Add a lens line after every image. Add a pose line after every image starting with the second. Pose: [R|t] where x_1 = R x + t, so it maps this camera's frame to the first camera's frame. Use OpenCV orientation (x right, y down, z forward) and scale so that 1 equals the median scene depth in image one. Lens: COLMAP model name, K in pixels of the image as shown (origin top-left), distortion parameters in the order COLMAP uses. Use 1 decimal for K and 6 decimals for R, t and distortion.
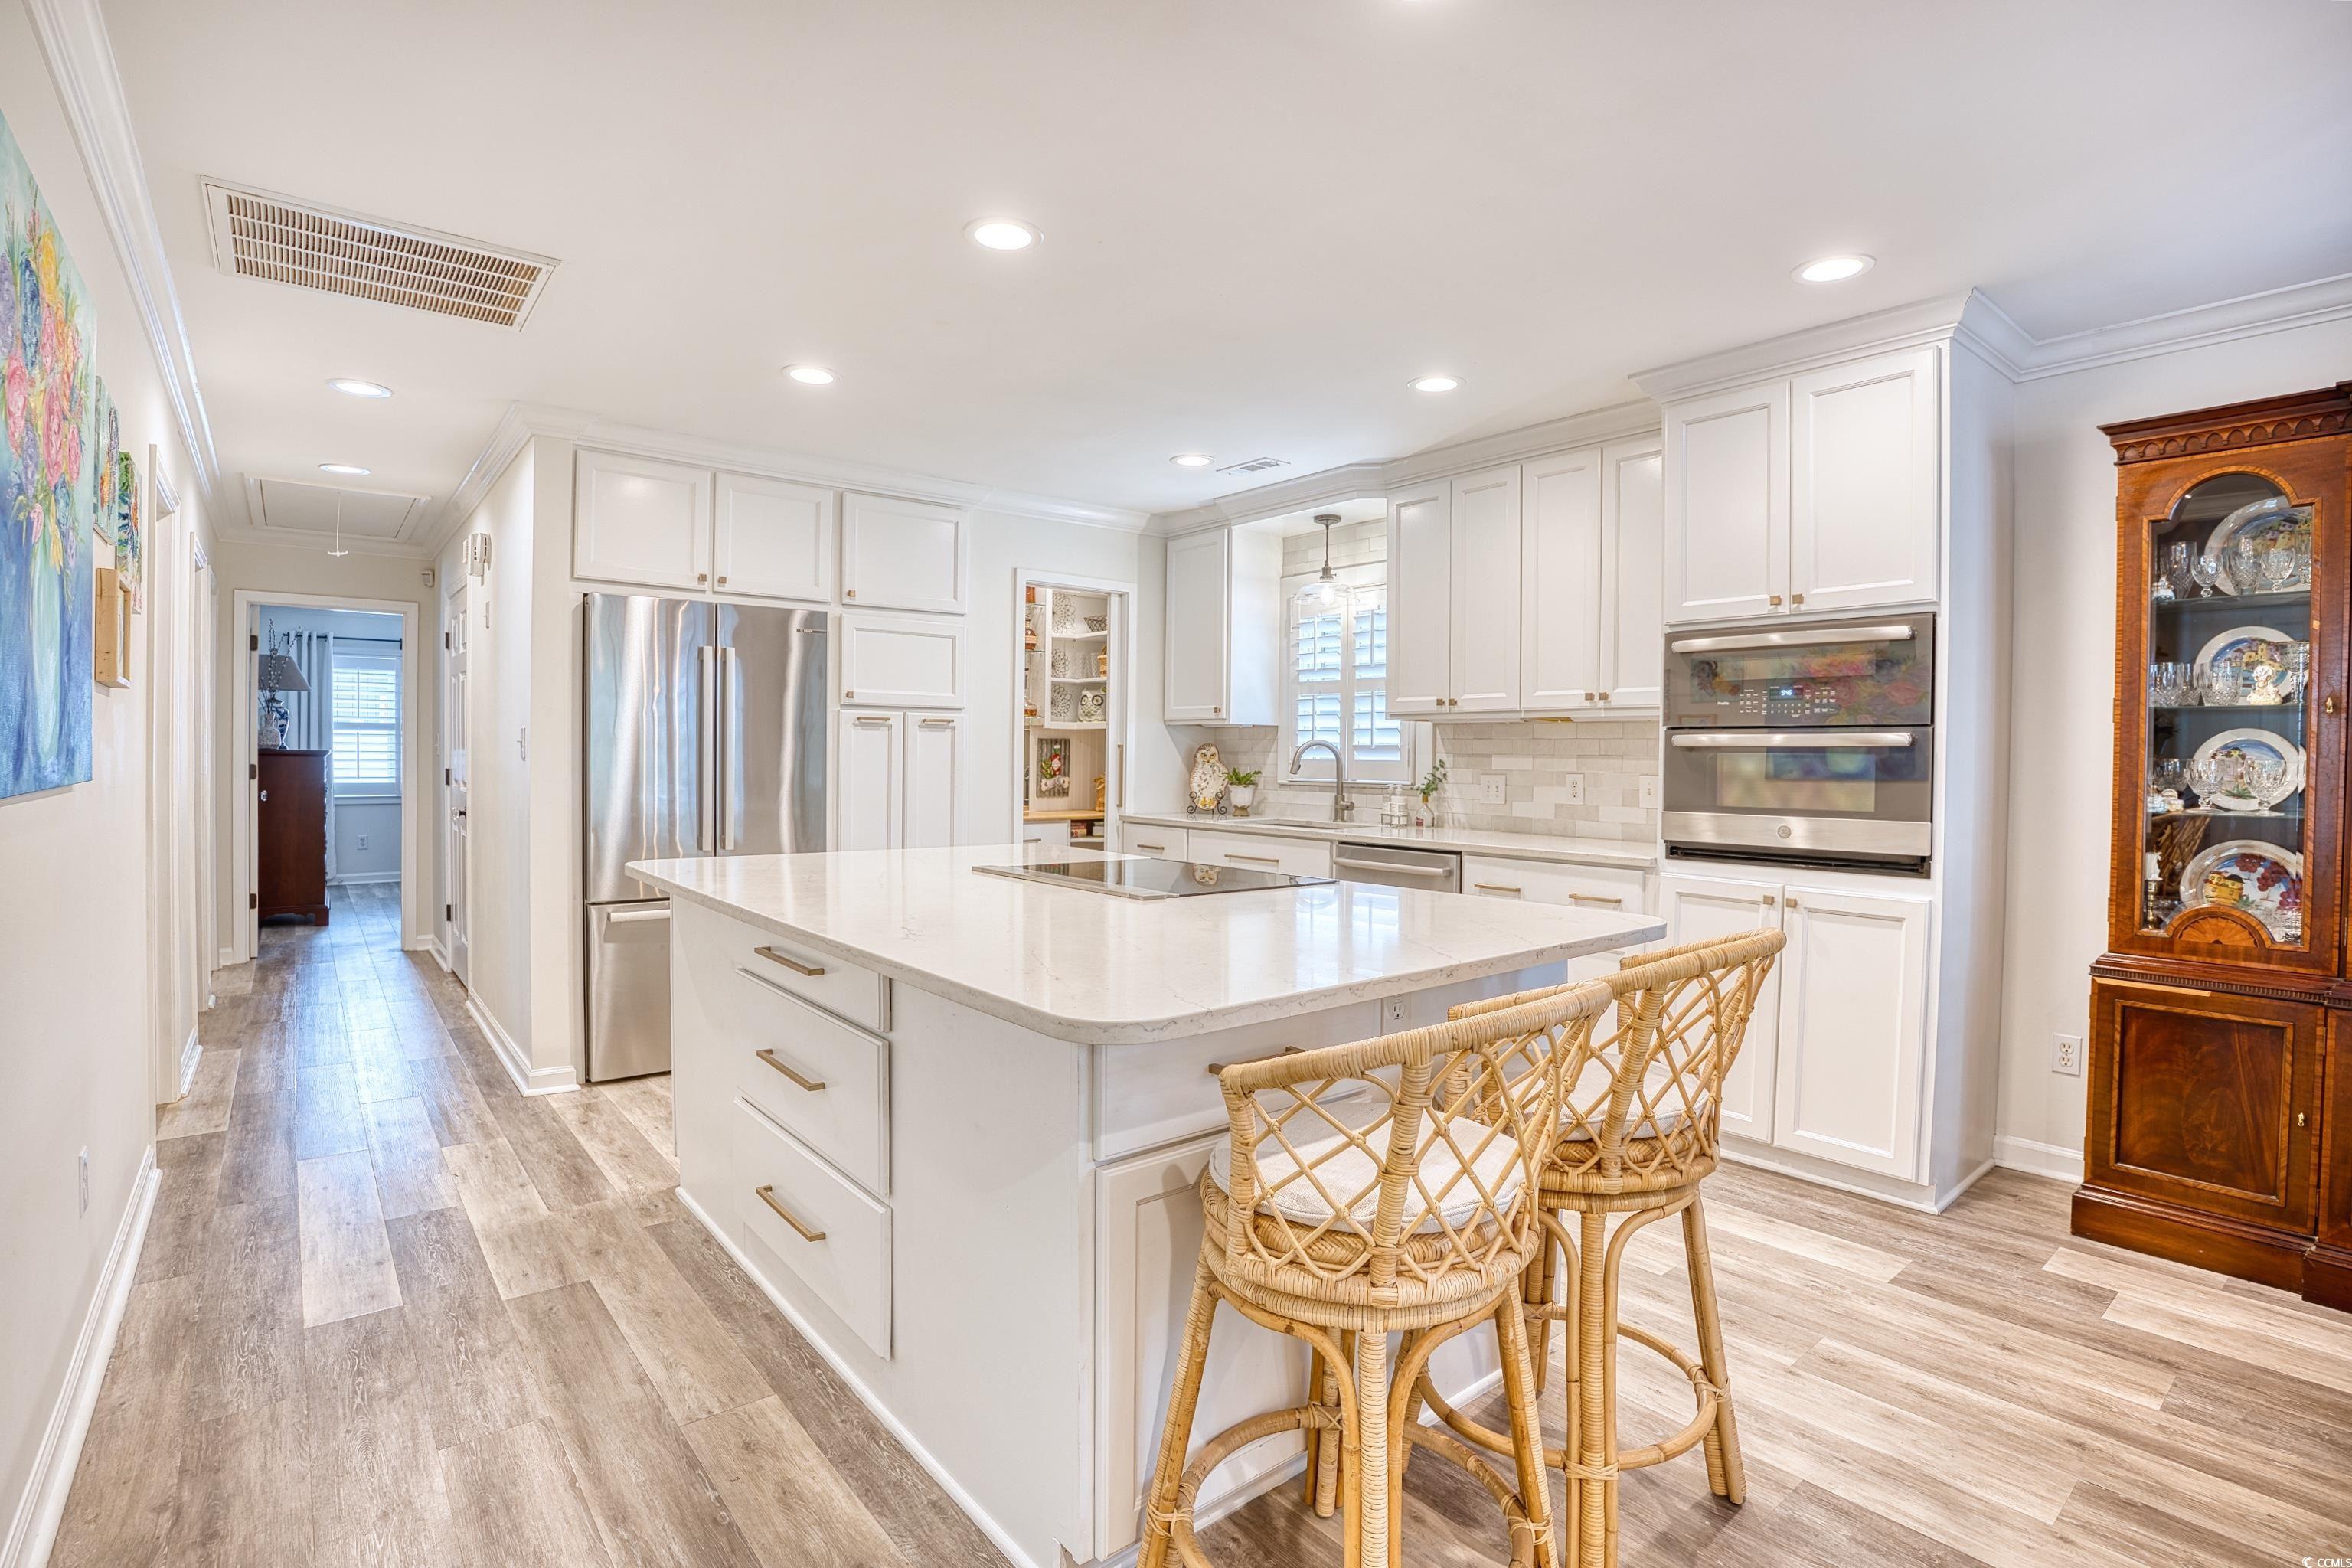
lens RADIAL K [[1112.8, 0, 1177.6], [0, 1112.8, 773.9], [0, 0, 1]] dist [-0.064804, 0.017503]
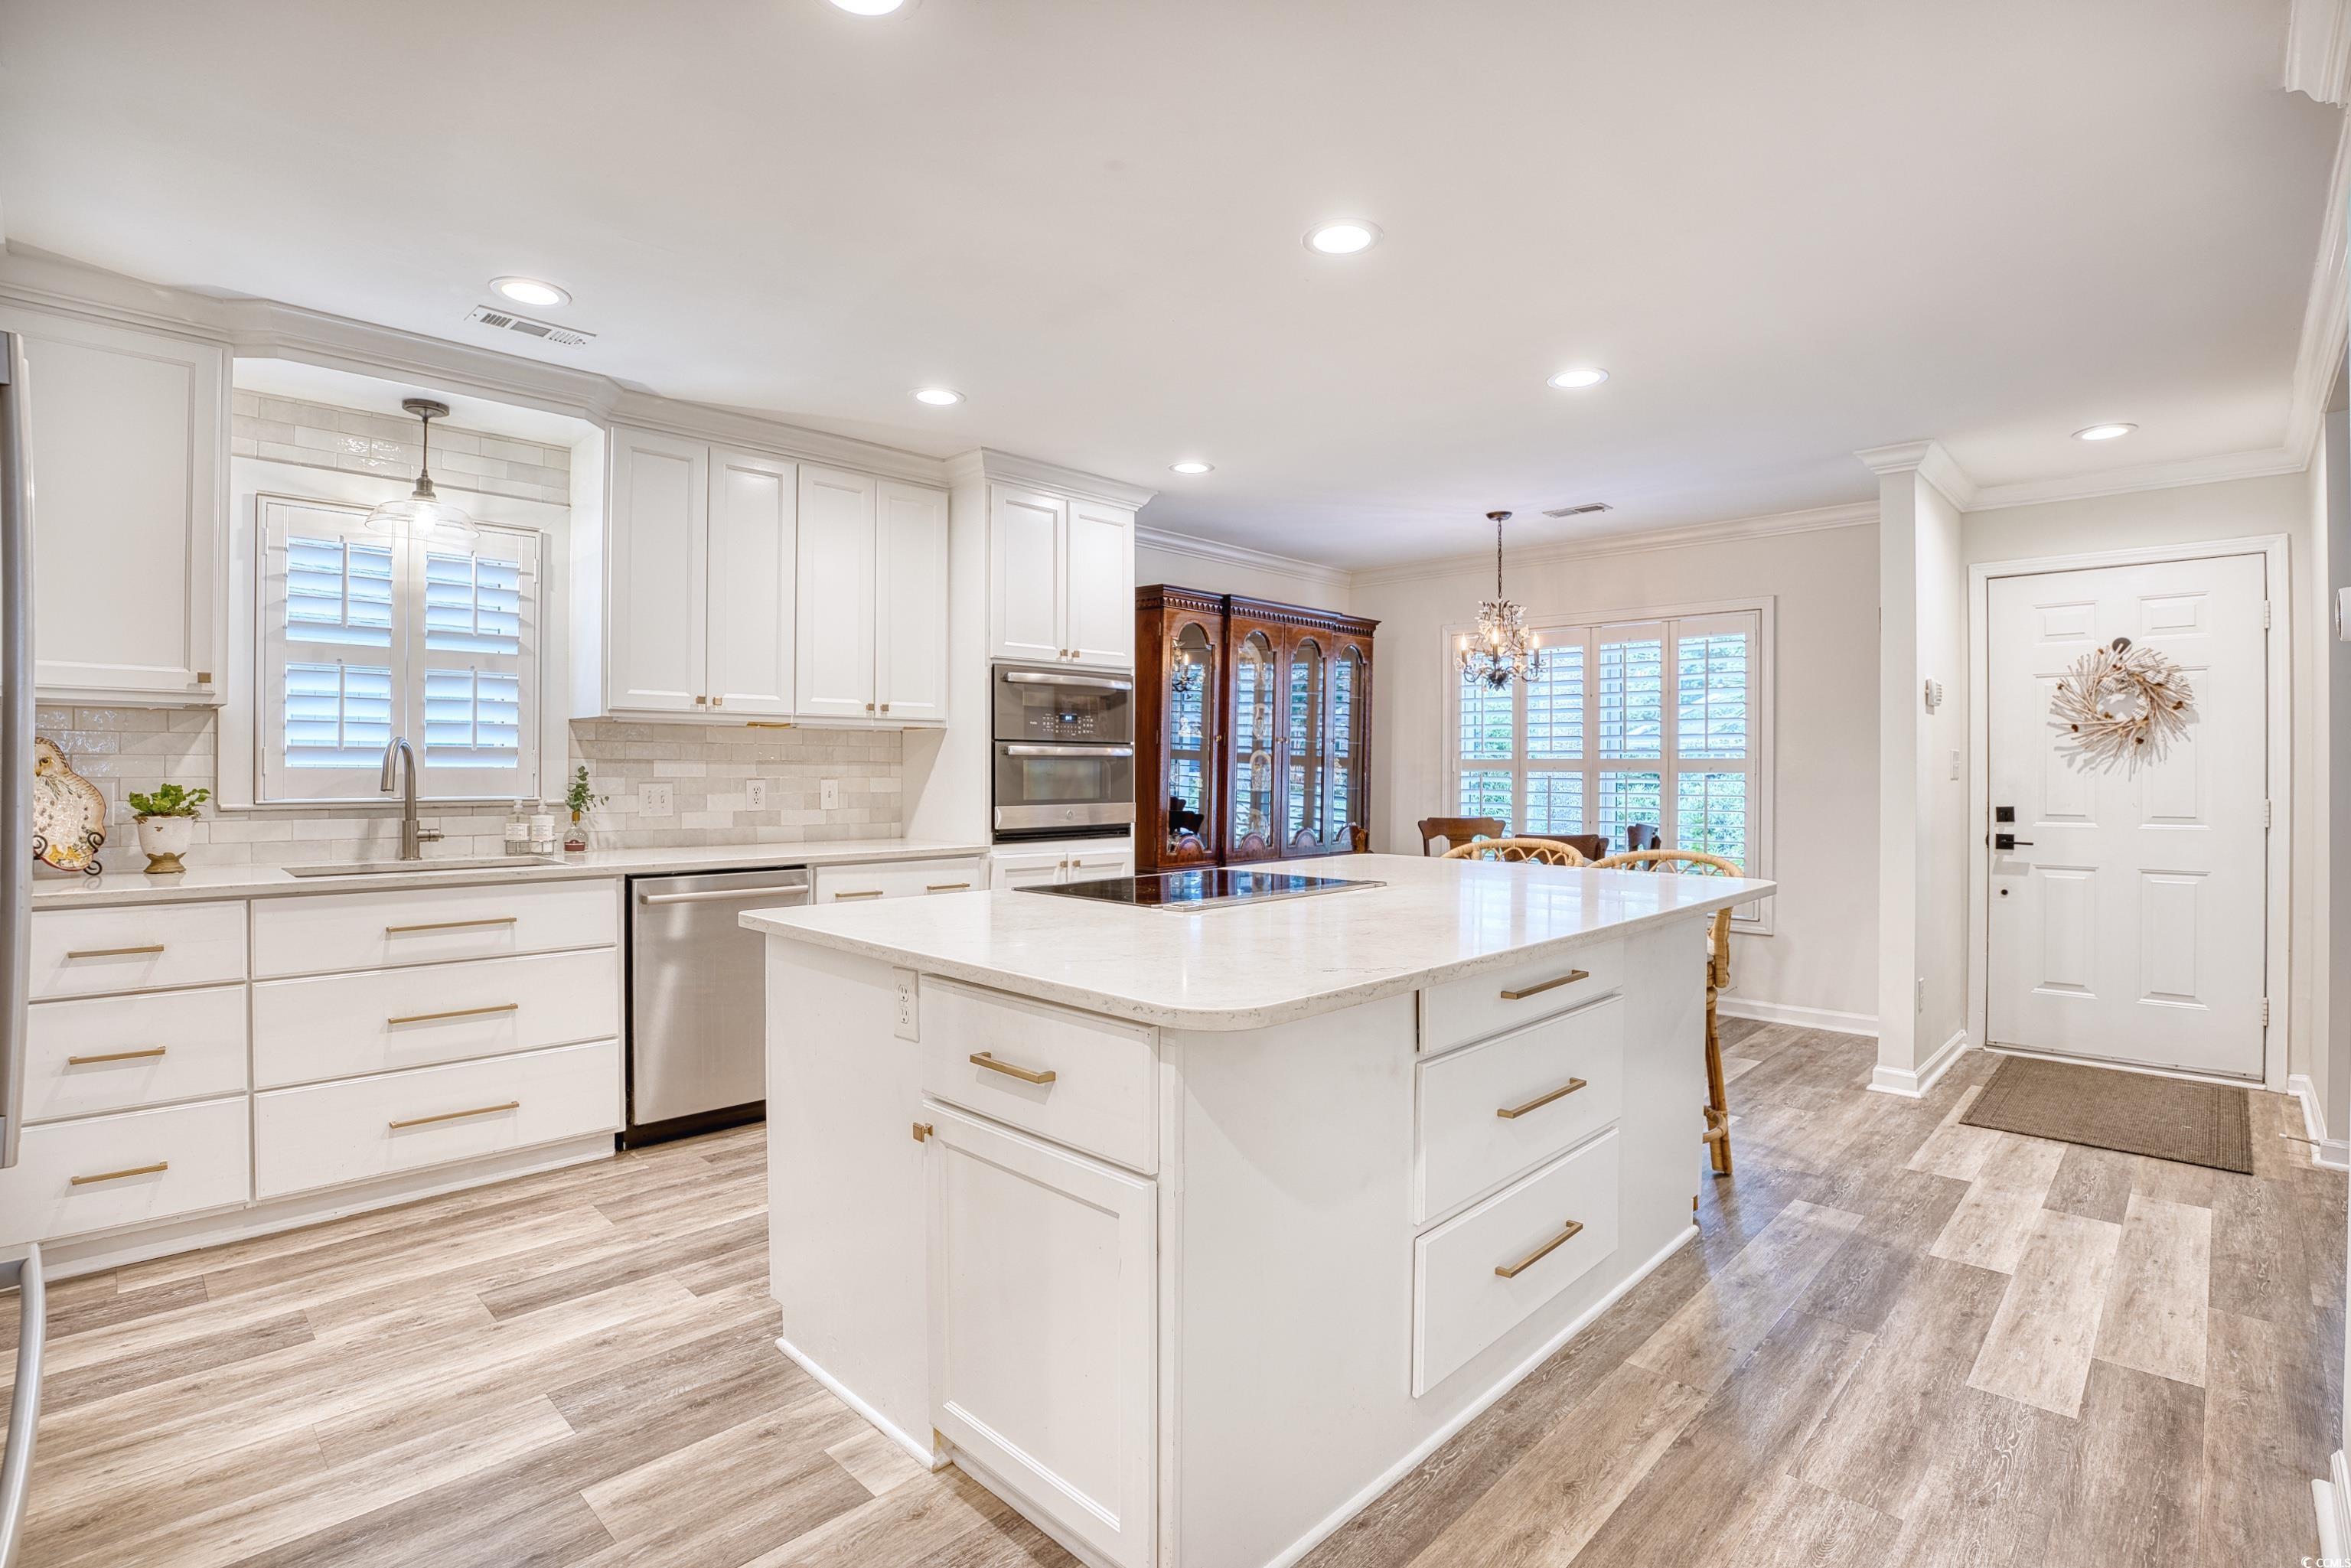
lens RADIAL K [[1108.1, 0, 1169.8], [0, 1108.1, 774.4], [0, 0, 1]] dist [-0.063039, 0.017334]
pose [[-0.097401, -0.017939, 0.995084, -0.626589], [0.011703, 0.999748, 0.019168, -0.018428], [-0.995176, 0.013512, -0.097166, 0.698418]]
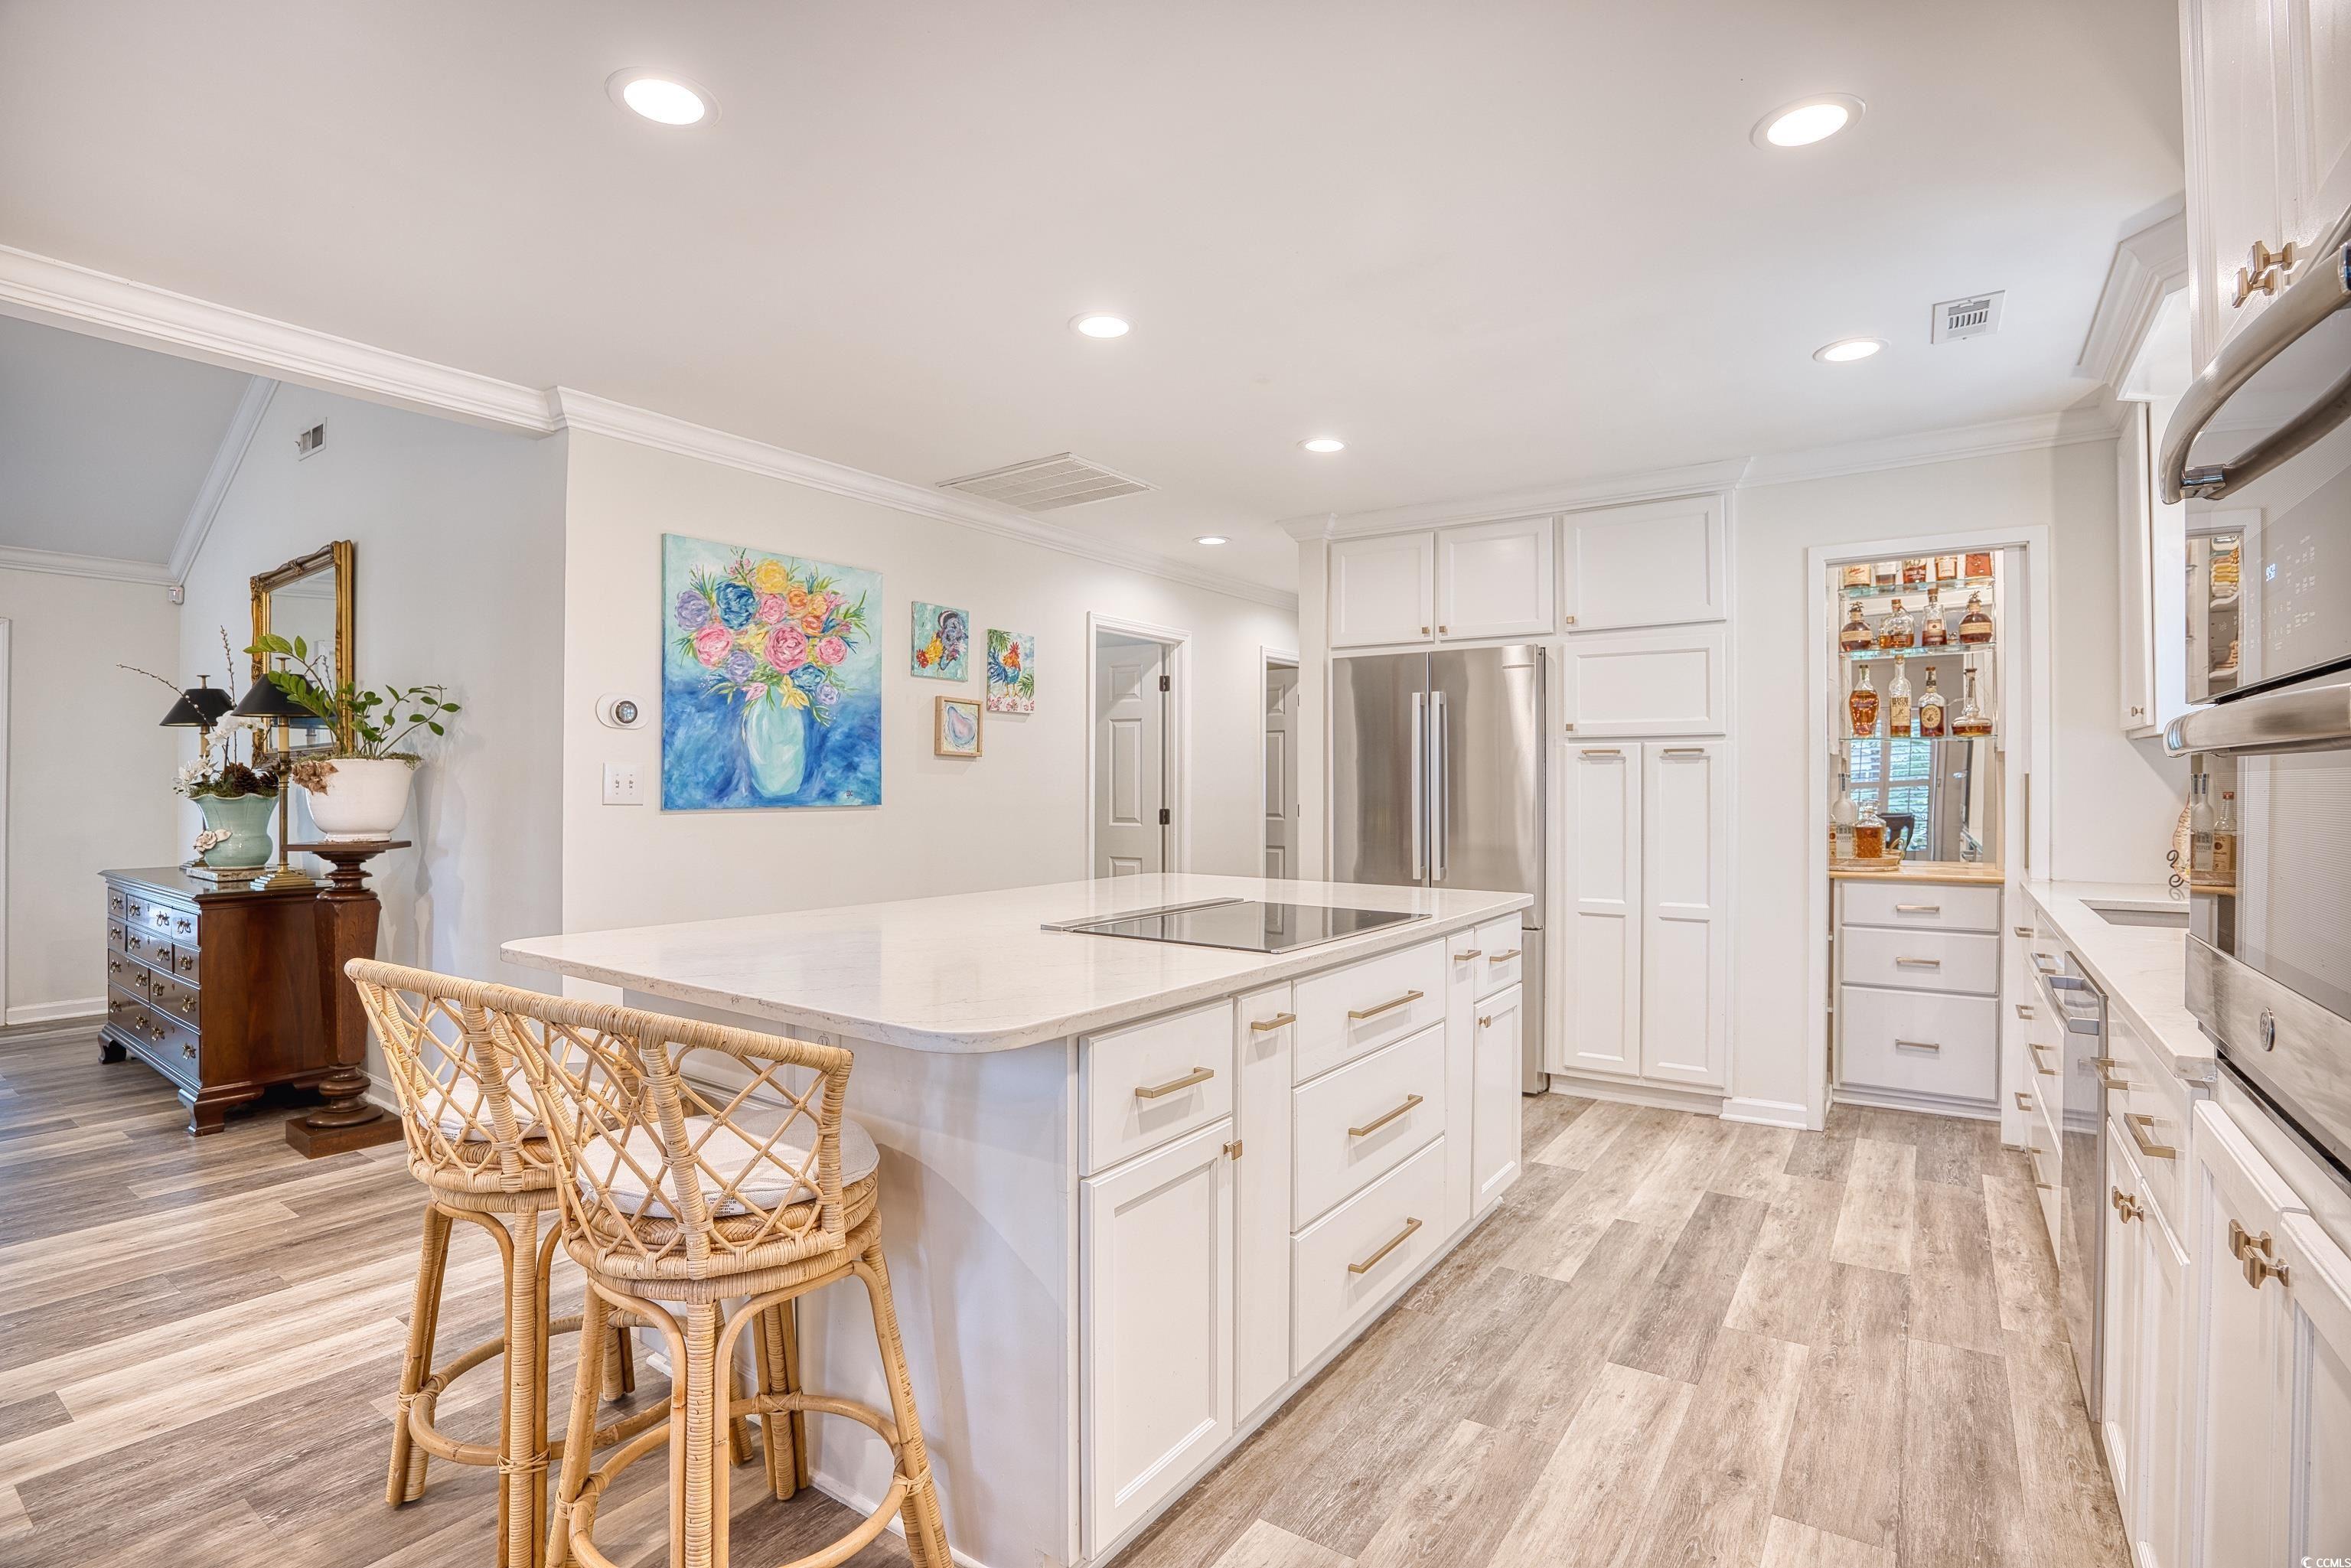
lens RADIAL K [[1112.3, 0, 1177.1], [0, 1112.3, 773.9], [0, 0, 1]] dist [-0.064804, 0.017503]
pose [[0.270300, -0.019904, -0.962570, 0.525431], [-0.013817, 0.999603, -0.024550, -0.004330], [0.962677, 0.019936, 0.269918, 0.432213]]
